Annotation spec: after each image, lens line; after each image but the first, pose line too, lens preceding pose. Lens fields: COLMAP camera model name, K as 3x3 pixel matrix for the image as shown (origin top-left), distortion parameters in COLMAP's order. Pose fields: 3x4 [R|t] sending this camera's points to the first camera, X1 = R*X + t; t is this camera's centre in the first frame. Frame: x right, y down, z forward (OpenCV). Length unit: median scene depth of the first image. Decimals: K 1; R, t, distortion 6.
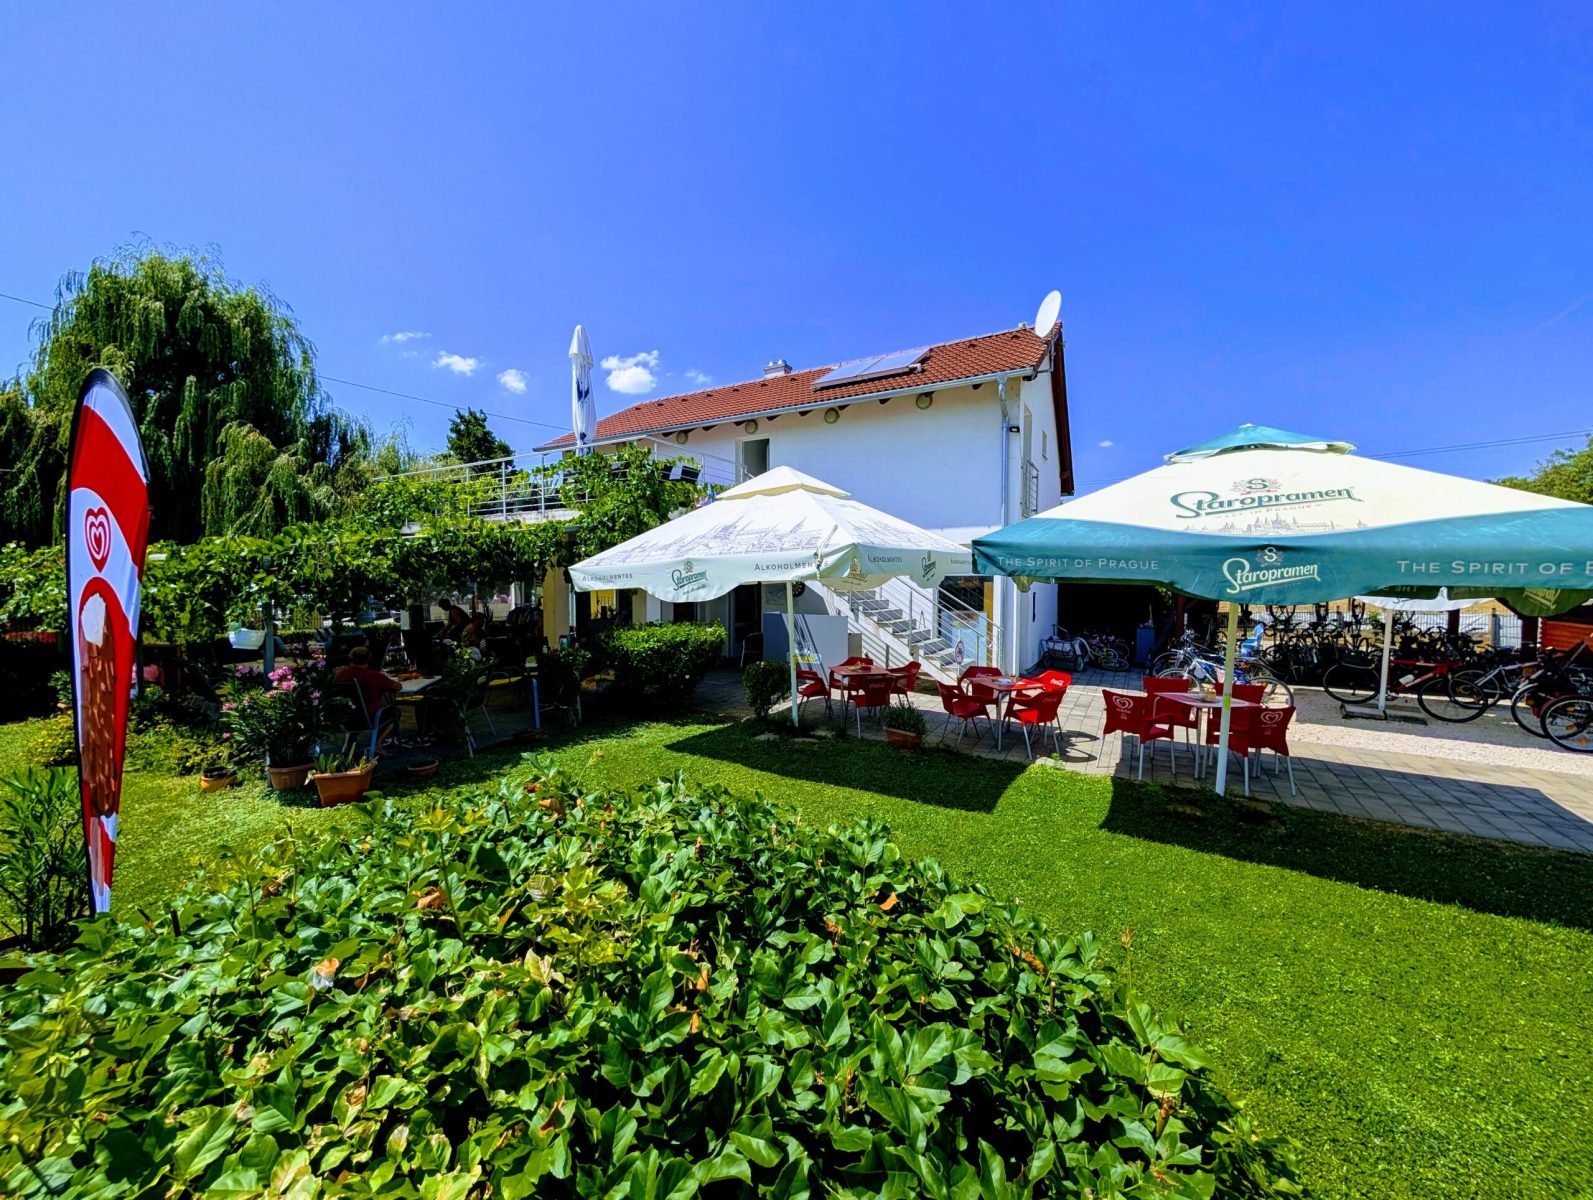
lens RADIAL K [[591.2, 0, 789.9], [0, 591.2, 607.4], [0, 0, 1]] dist [-0.000089, -0.000386]
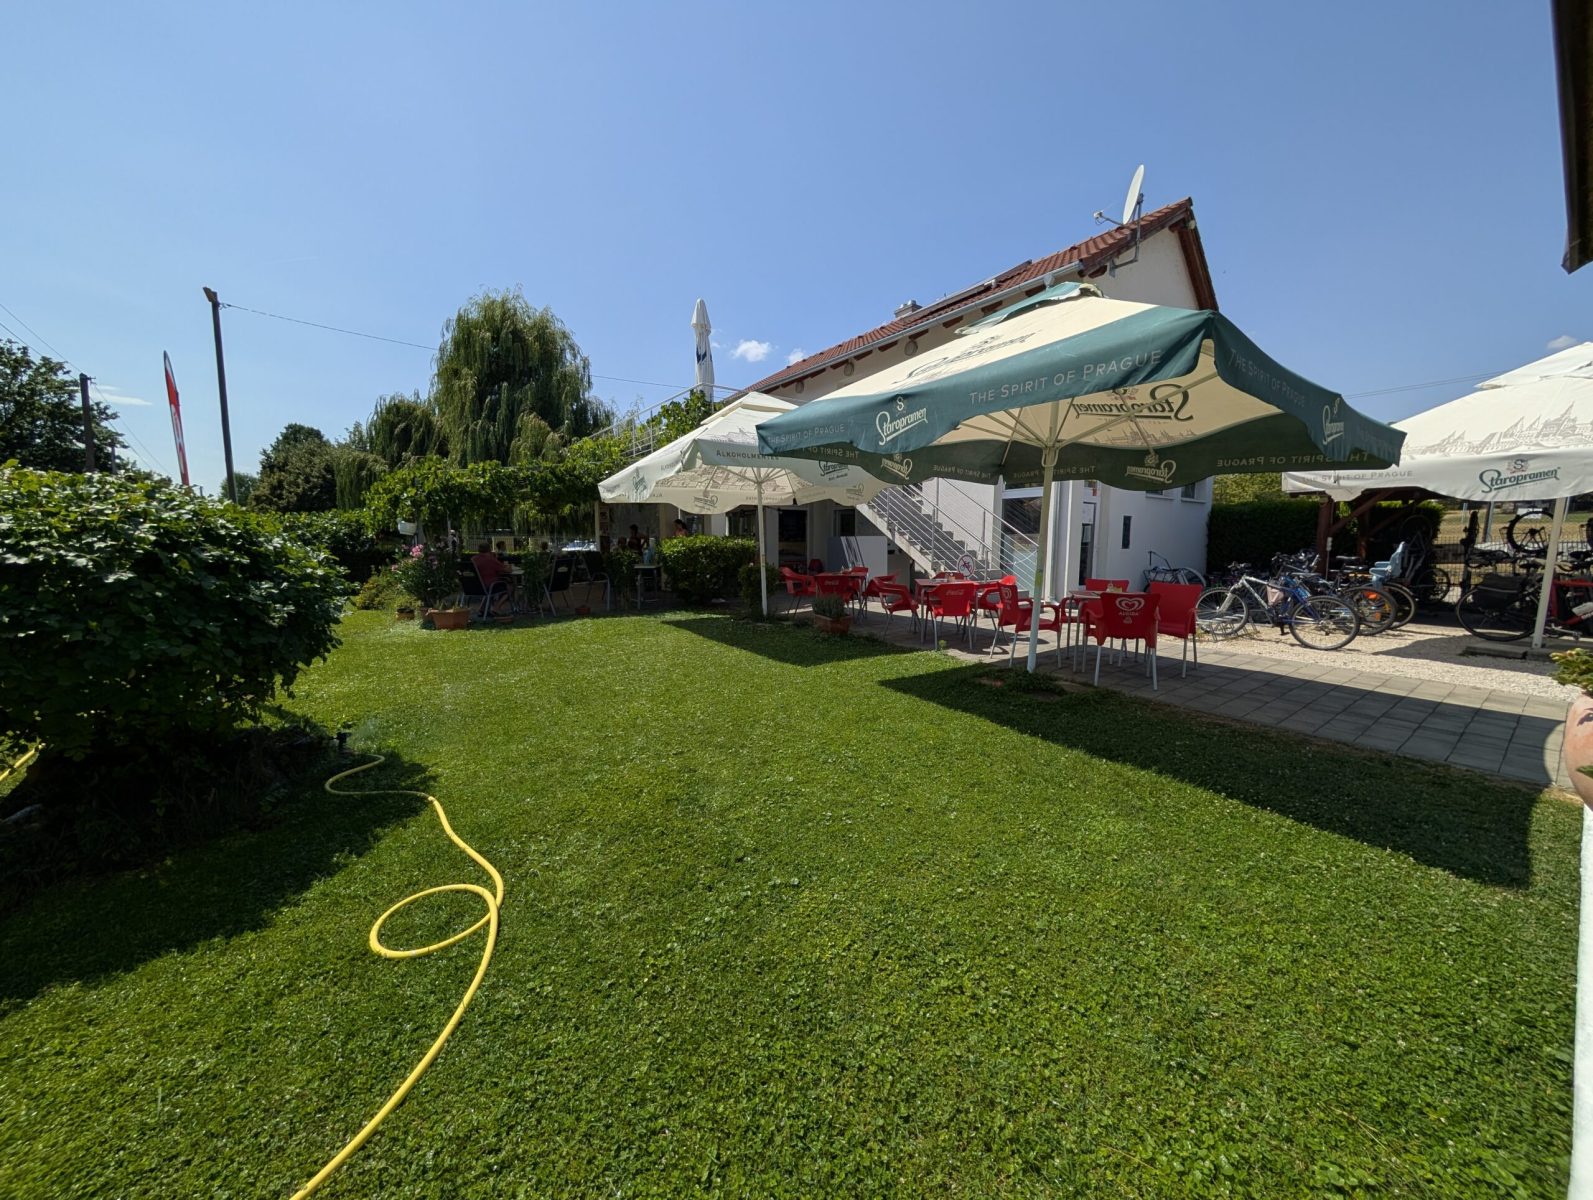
lens RADIAL K [[579.6, 0, 810.8], [0, 579.6, 606.6], [0, 0, 1]] dist [-0.000958, -0.000086]
pose [[0.914791, 0.041141, -0.401827, 0.350652], [-0.016914, 0.997828, 0.063658, 0.068313], [0.403573, -0.051437, 0.913500, -0.015981]]
